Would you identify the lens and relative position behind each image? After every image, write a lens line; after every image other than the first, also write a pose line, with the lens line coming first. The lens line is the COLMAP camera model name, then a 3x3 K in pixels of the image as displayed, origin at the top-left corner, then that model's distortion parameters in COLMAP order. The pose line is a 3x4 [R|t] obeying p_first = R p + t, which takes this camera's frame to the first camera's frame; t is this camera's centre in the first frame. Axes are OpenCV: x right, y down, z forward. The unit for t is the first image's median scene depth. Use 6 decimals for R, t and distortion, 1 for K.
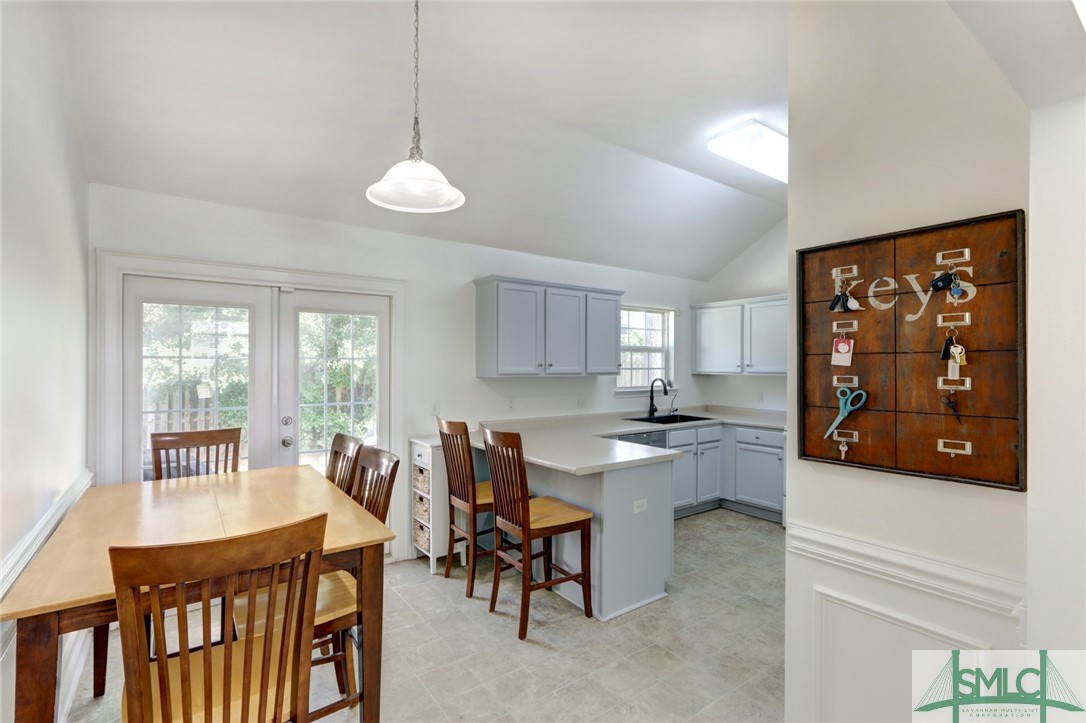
lens RADIAL K [[505.8, 0, 535.0], [0, 505.8, 367.4], [0, 0, 1]] dist [0.005372, 0.000248]
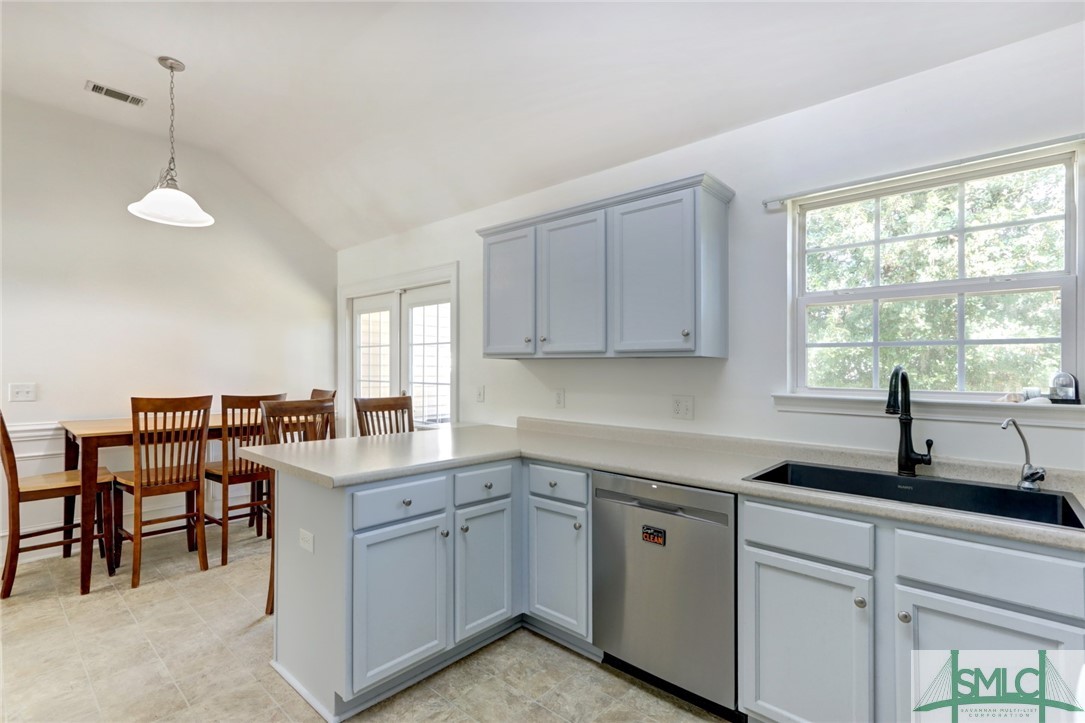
lens RADIAL K [[505.4, 0, 507.4], [0, 505.4, 369.2], [0, 0, 1]] dist [0.005372, 0.000248]
pose [[0.185041, -0.003120, -0.982726, 0.636776], [-0.014387, 0.999879, -0.005883, 0.035591], [0.982625, 0.015227, 0.184974, 0.799445]]
